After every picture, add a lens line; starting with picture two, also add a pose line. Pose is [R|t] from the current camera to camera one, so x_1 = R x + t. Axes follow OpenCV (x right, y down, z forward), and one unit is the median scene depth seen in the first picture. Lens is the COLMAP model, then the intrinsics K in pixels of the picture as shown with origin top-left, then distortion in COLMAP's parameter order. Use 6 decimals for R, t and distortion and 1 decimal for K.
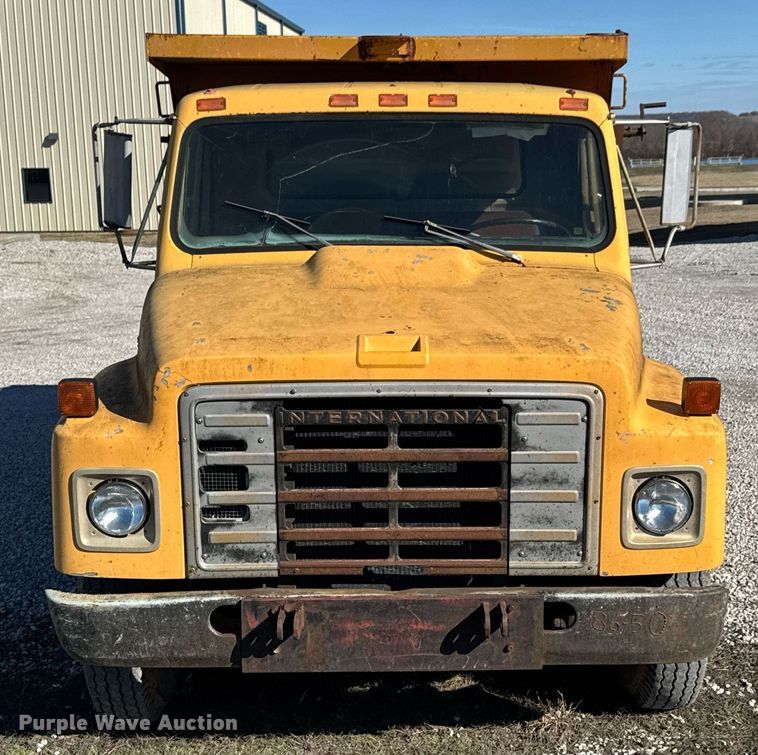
lens RADIAL K [[1166.9, 0, 379.0], [0, 1166.9, 377.5], [0, 0, 1]] dist [0.162806, 0.012853]
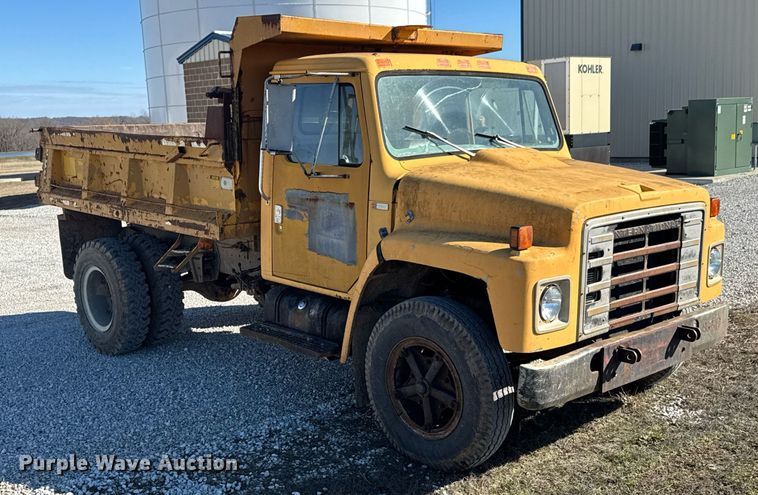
lens RADIAL K [[846.0, 0, 379.0], [0, 846.0, 247.5], [0, 0, 1]] dist [0.117633, -0.000546]
pose [[0.742030, -0.107975, 0.661614, -1.138073], [0.152899, 0.988189, -0.010212, 0.012554], [-0.652697, 0.108738, 0.749775, 0.284731]]
